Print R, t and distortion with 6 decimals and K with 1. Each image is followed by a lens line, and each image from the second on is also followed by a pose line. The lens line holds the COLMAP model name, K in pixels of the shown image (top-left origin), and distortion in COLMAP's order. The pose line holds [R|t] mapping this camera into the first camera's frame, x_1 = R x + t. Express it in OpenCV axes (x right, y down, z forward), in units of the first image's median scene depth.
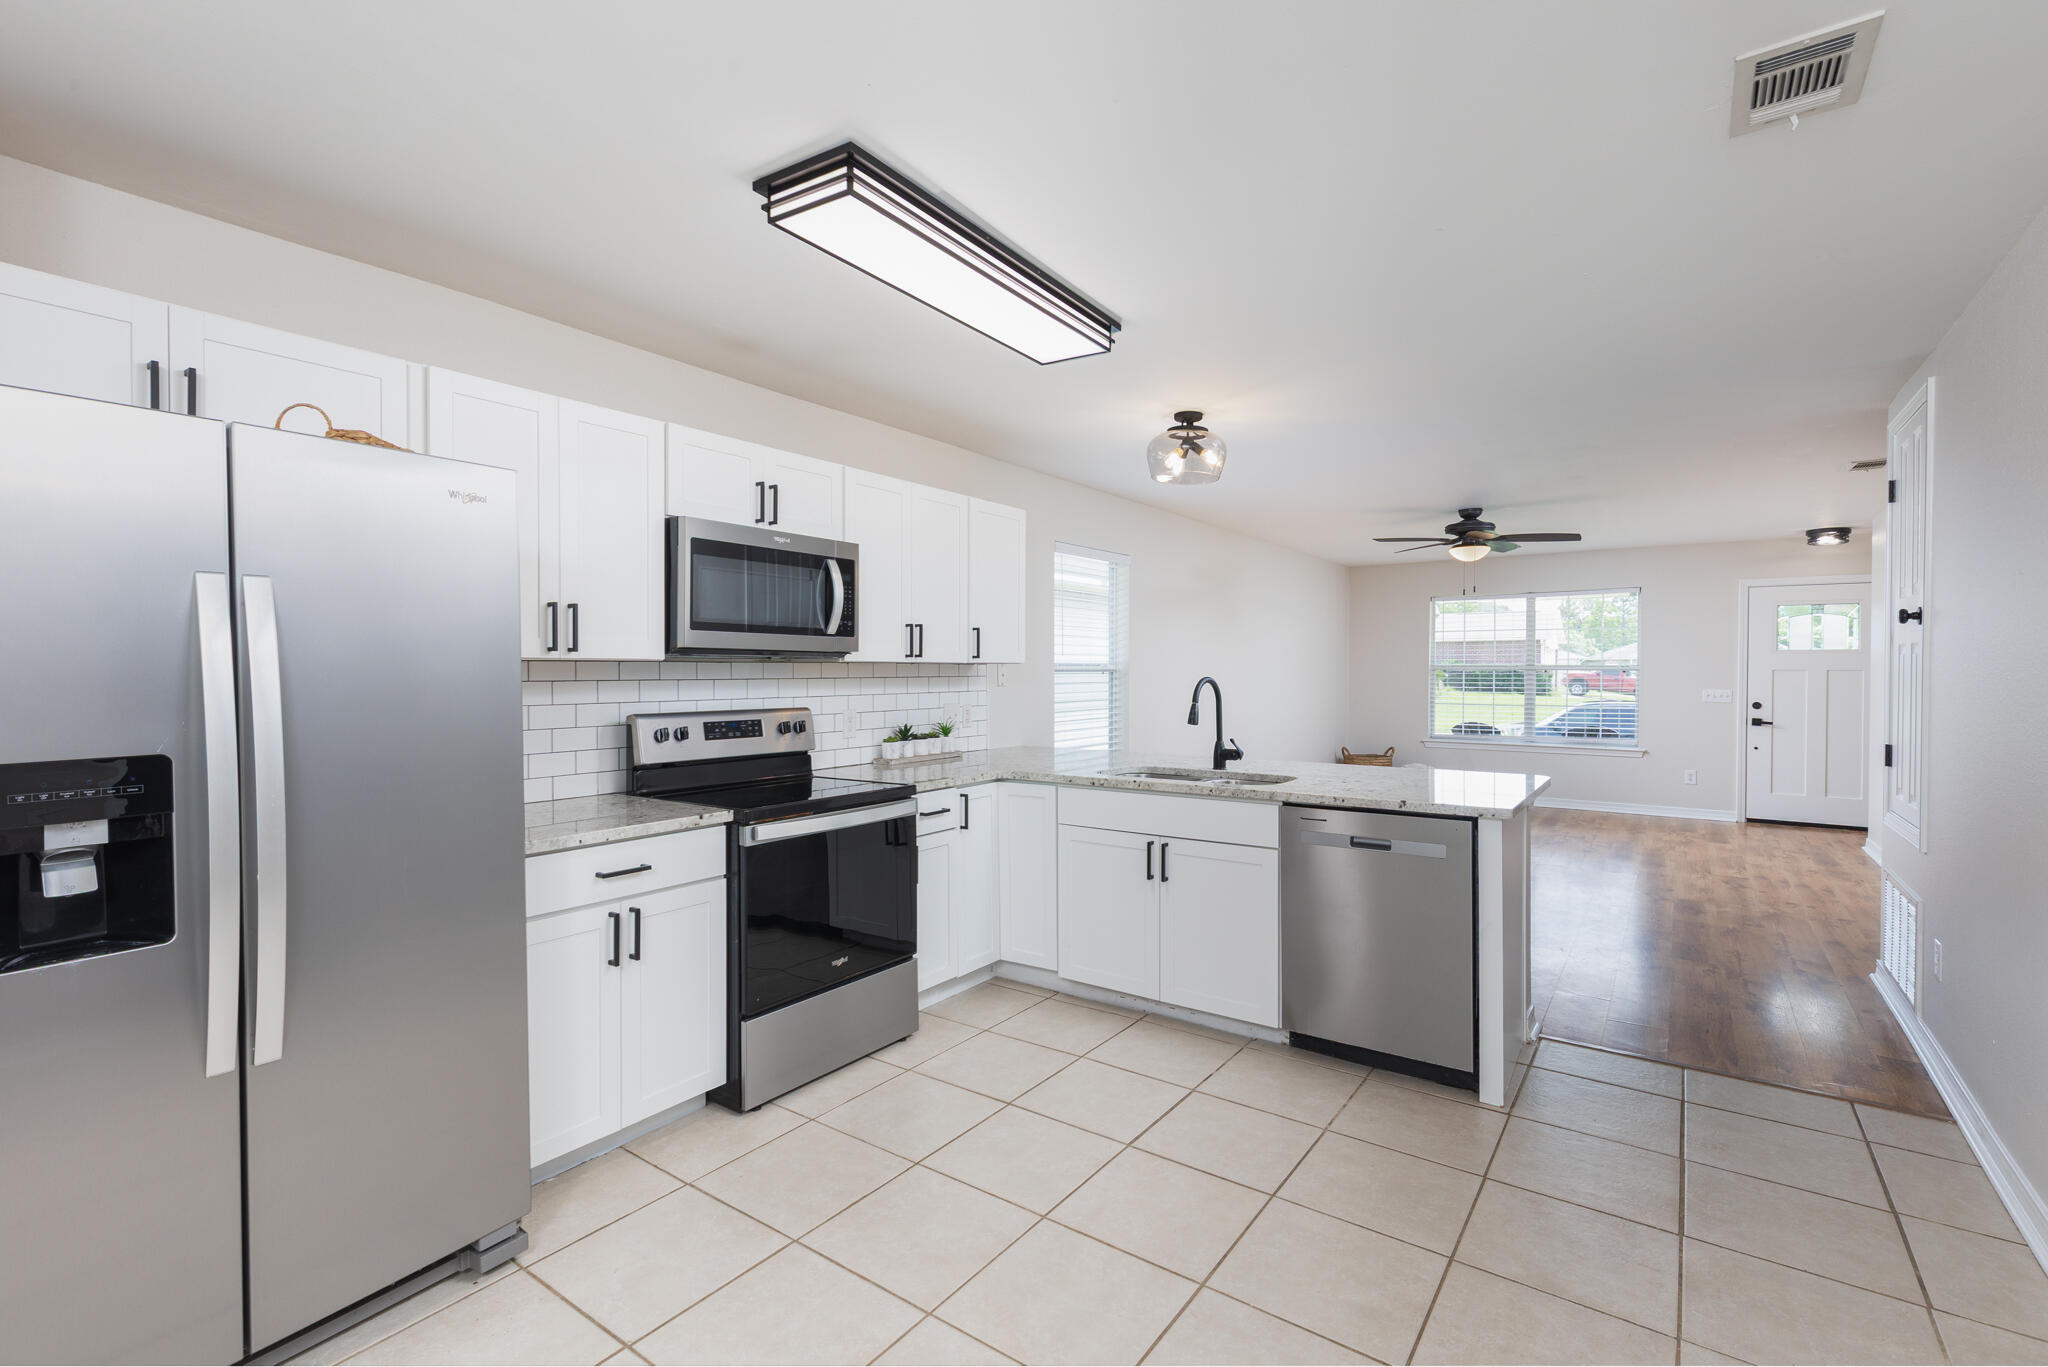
lens RADIAL K [[918.2, 0, 1016.8], [0, 918.2, 683.5], [0, 0, 1]] dist [0.008969, -0.000545]
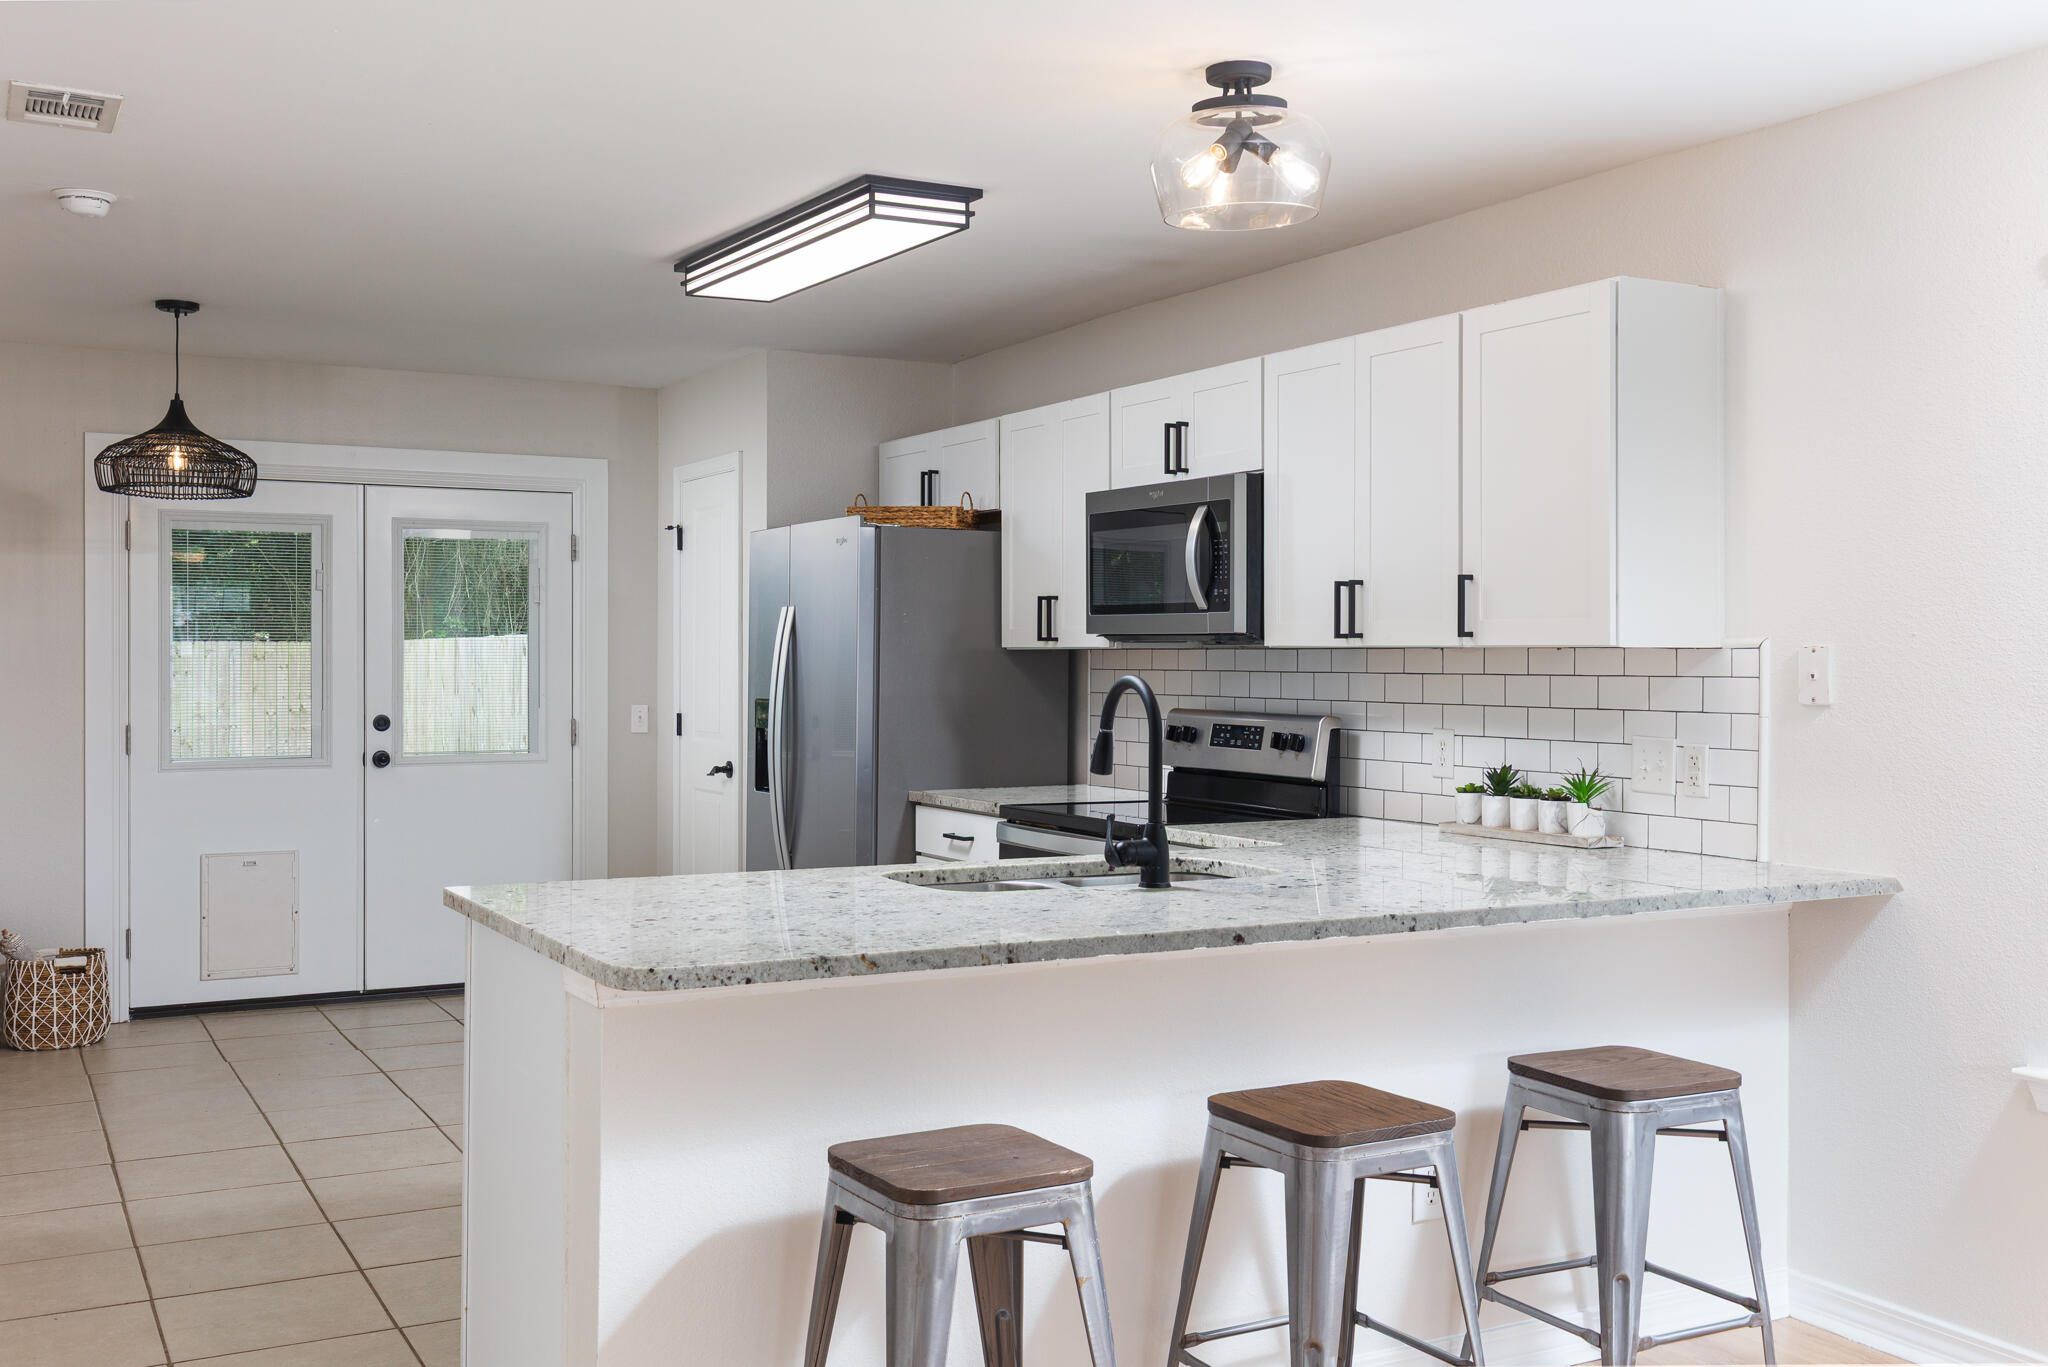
lens RADIAL K [[1963.9, 0, 1033.7], [0, 1963.9, 676.0], [0, 0, 1]] dist [0.010145, 0.001268]
pose [[-0.426274, 0.007813, -0.904560, 1.097510], [-0.017447, 0.999706, 0.016856, -0.022193], [0.904426, 0.022967, -0.426013, 1.352165]]
